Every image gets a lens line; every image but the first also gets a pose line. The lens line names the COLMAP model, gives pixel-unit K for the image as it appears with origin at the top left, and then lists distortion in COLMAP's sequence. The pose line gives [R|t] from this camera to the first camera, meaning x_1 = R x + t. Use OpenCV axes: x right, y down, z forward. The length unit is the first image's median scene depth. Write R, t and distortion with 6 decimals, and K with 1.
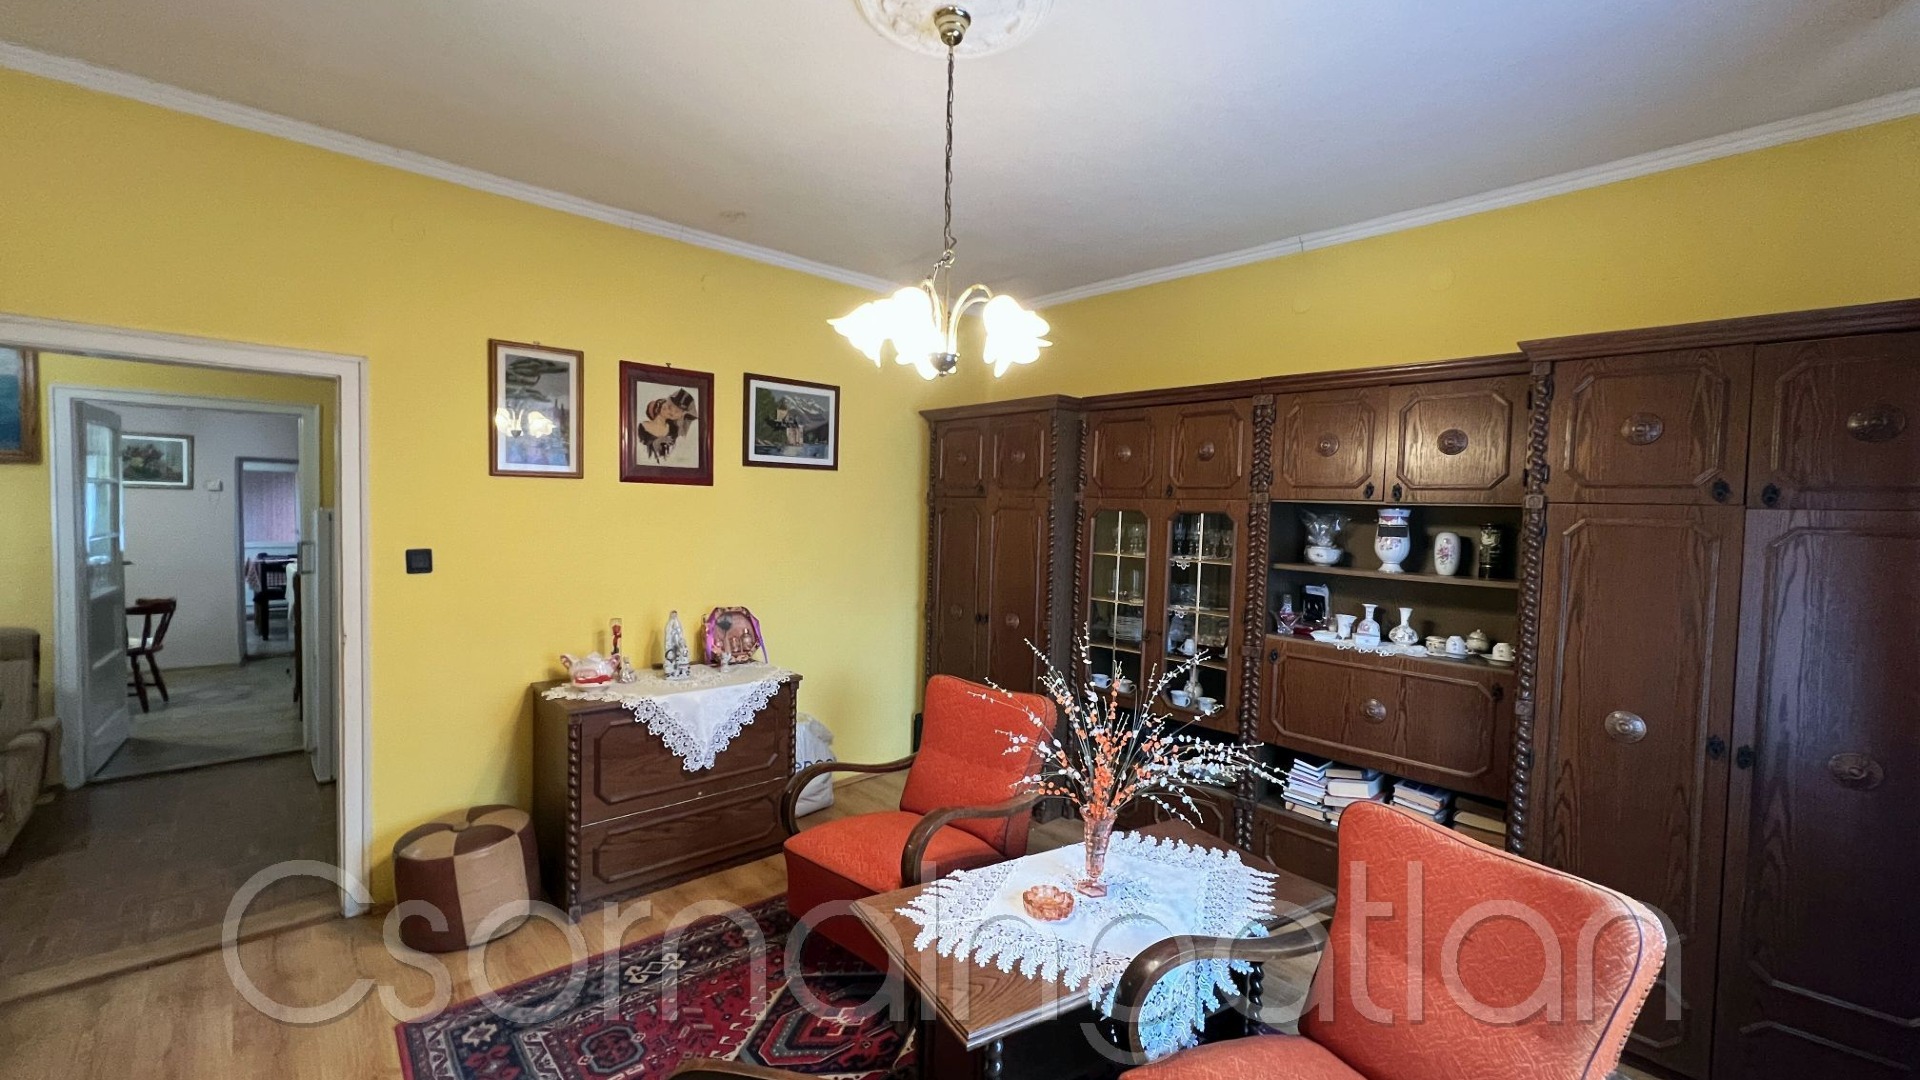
lens RADIAL K [[762.1, 0, 956.6], [0, 762.1, 537.1], [0, 0, 1]] dist [-0.000122, 0.000023]
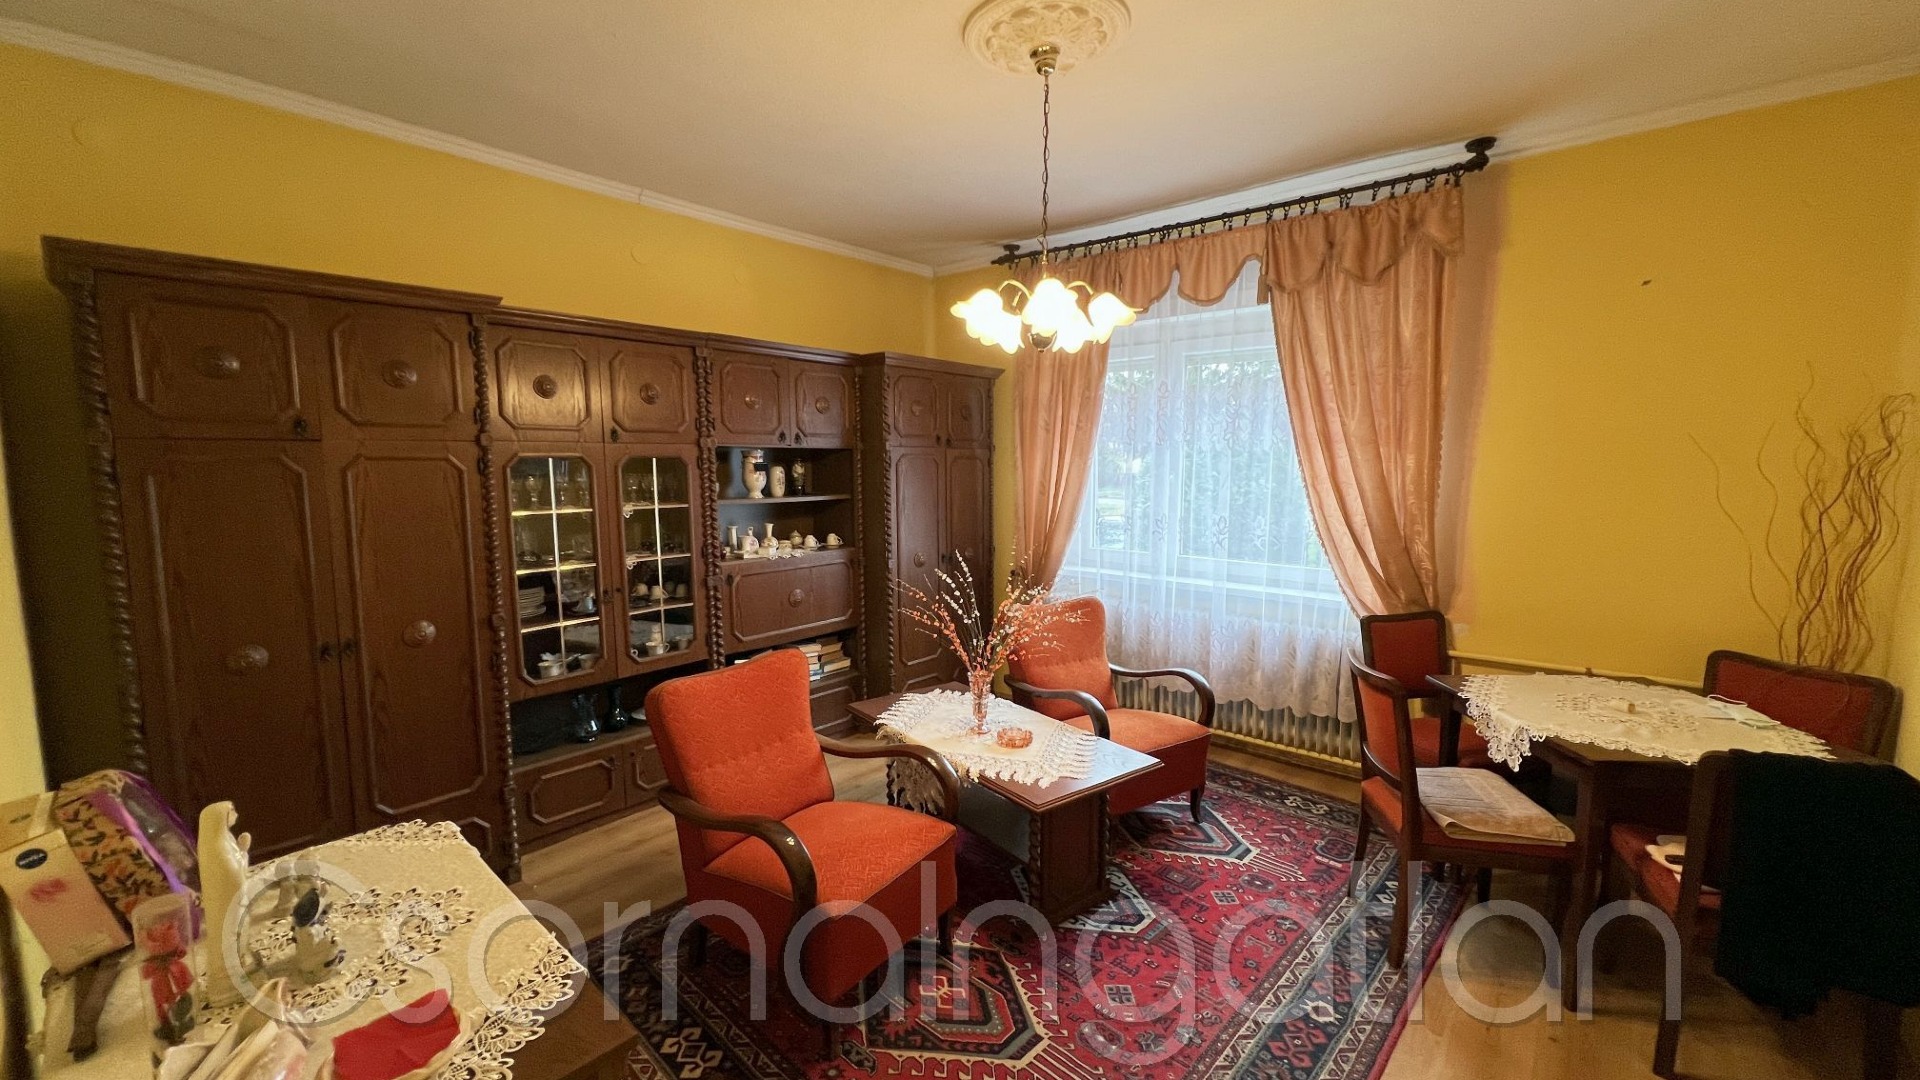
lens RADIAL K [[762.1, 0, 956.6], [0, 762.1, 537.1], [0, 0, 1]] dist [-0.000122, 0.000023]
pose [[-0.099732, -0.130751, 0.986386, -0.782533], [0.040008, 0.990000, 0.135275, -0.052854], [-0.994210, 0.052954, -0.093503, 0.788786]]
